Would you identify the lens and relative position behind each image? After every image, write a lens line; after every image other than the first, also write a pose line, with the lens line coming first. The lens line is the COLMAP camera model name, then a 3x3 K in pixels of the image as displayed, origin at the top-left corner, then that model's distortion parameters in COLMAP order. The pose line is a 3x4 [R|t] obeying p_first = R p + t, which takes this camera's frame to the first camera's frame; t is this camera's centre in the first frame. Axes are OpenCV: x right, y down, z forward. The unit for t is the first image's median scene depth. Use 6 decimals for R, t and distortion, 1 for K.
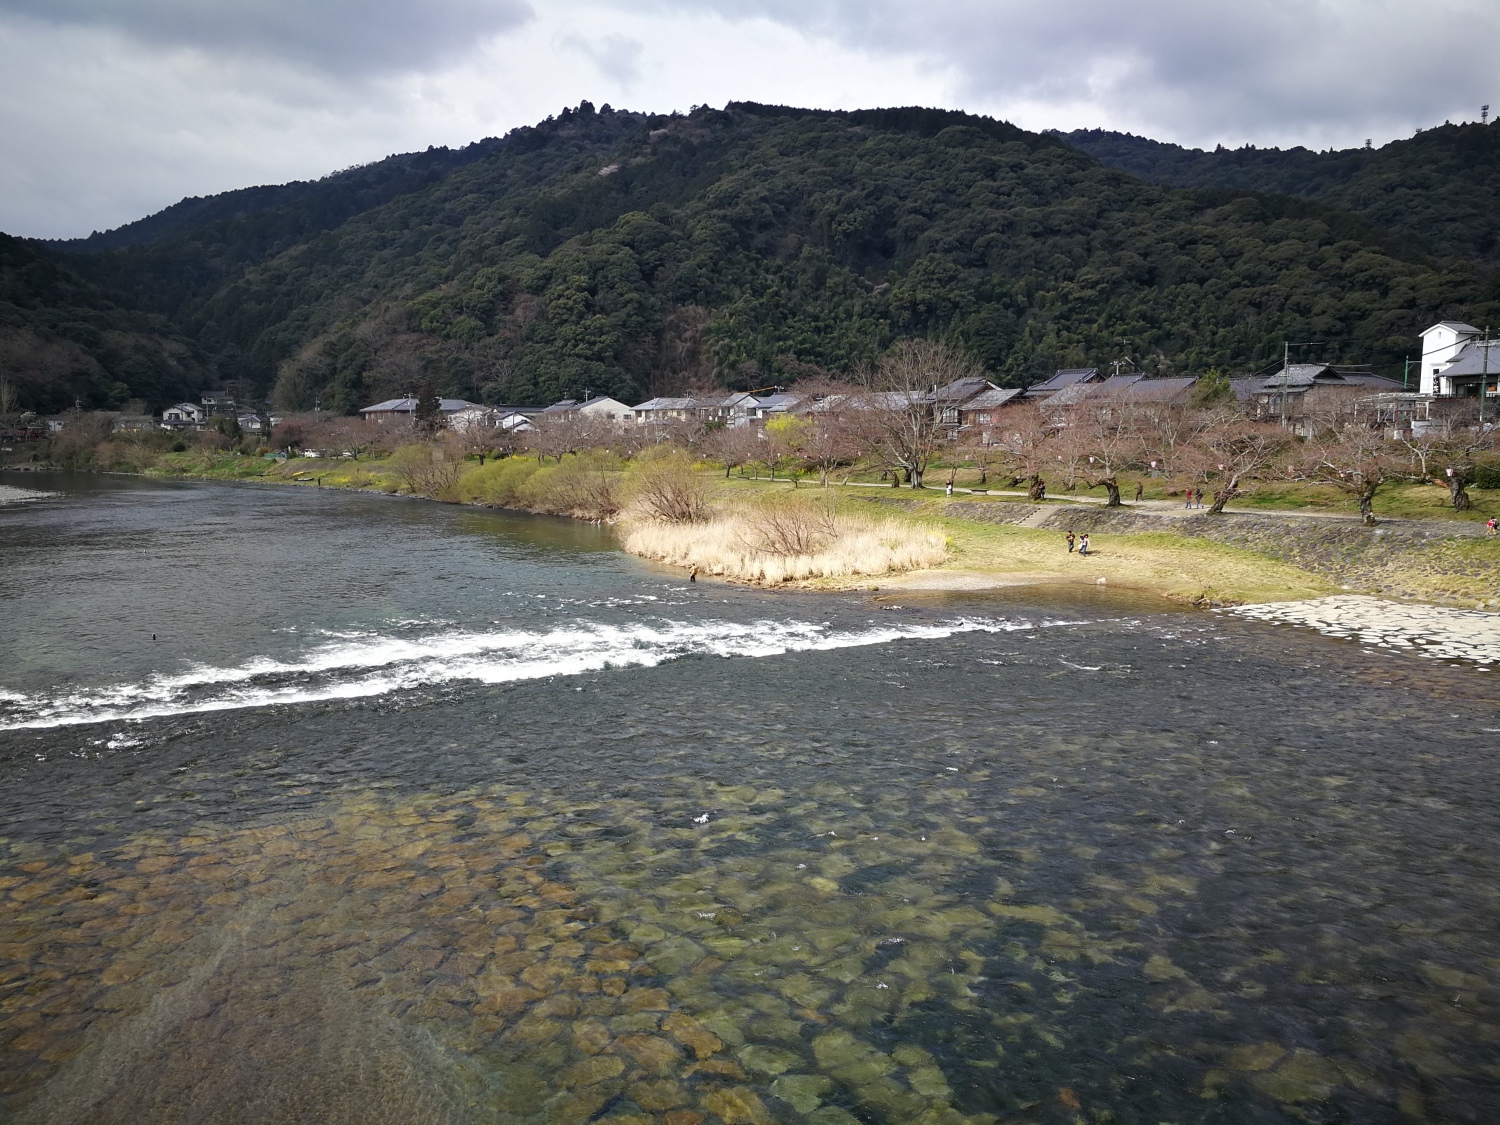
lens RADIAL K [[1226.7, 0, 750.0], [0, 1226.7, 562.5], [0, 0, 1]] dist [0.029012, -0.063709]
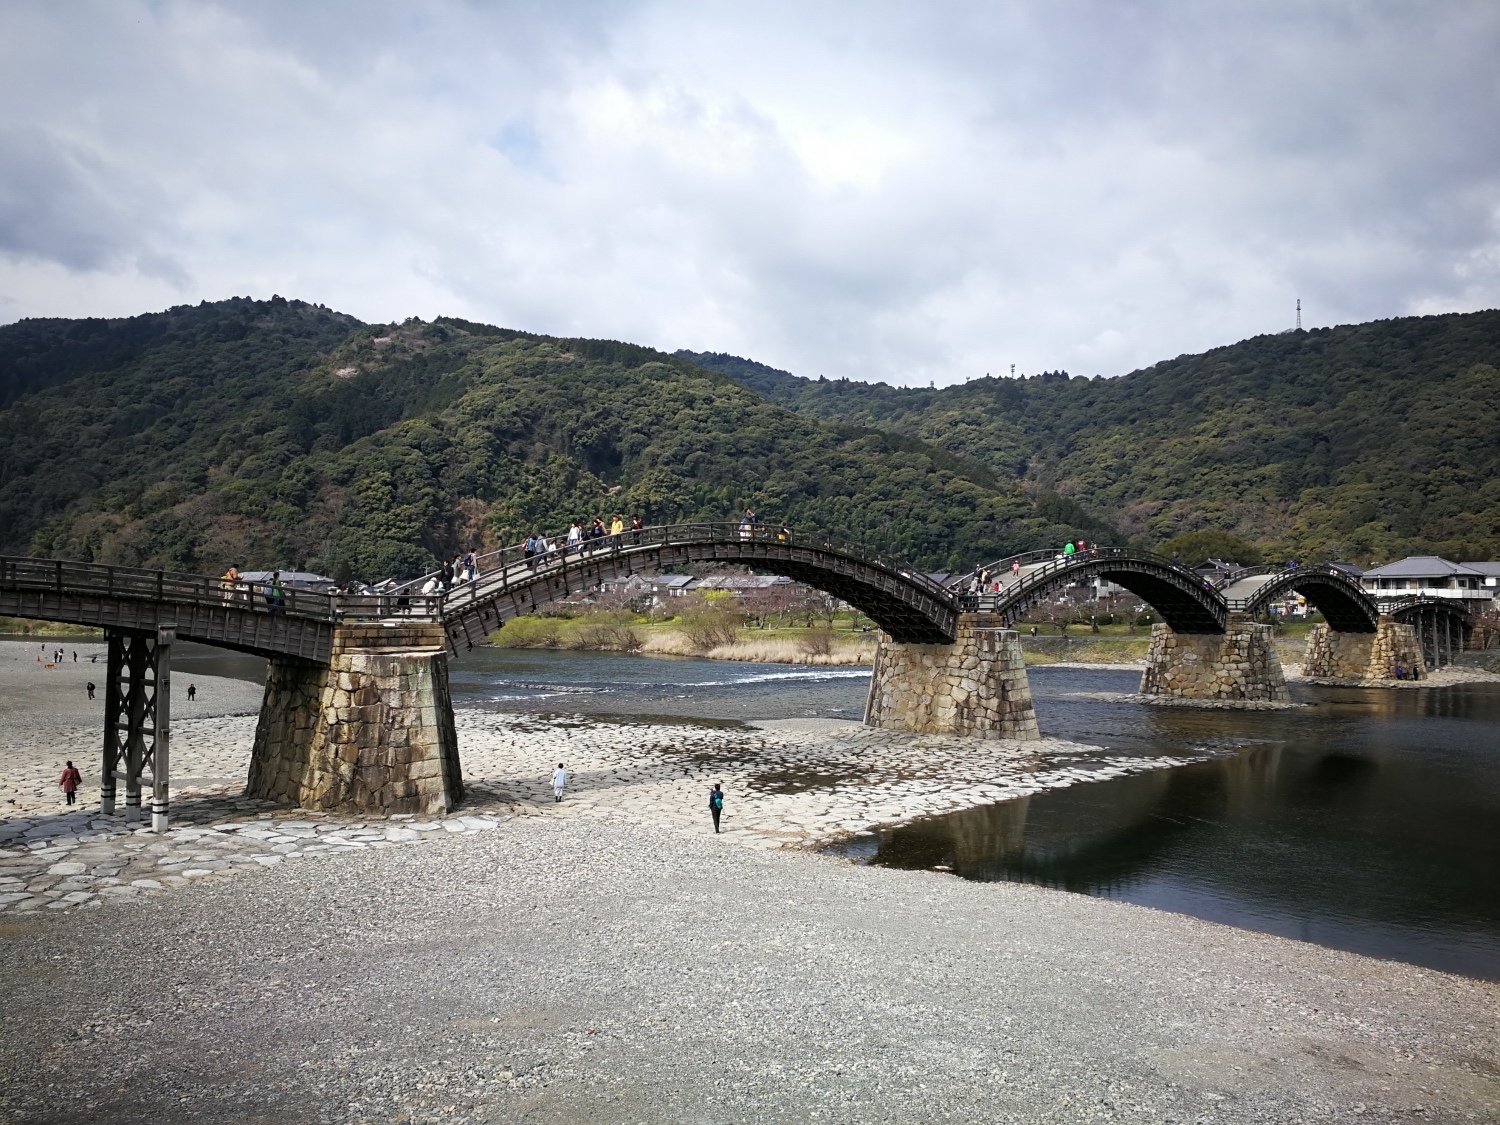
lens RADIAL K [[1226.7, 0, 750.0], [0, 1226.7, 562.5], [0, 0, 1]] dist [0.029012, -0.063709]
pose [[0.944940, 0.018362, 0.326729, -0.182626], [0.027252, 0.990541, -0.134484, 0.026523], [-0.326108, 0.135984, 0.935501, -0.229261]]
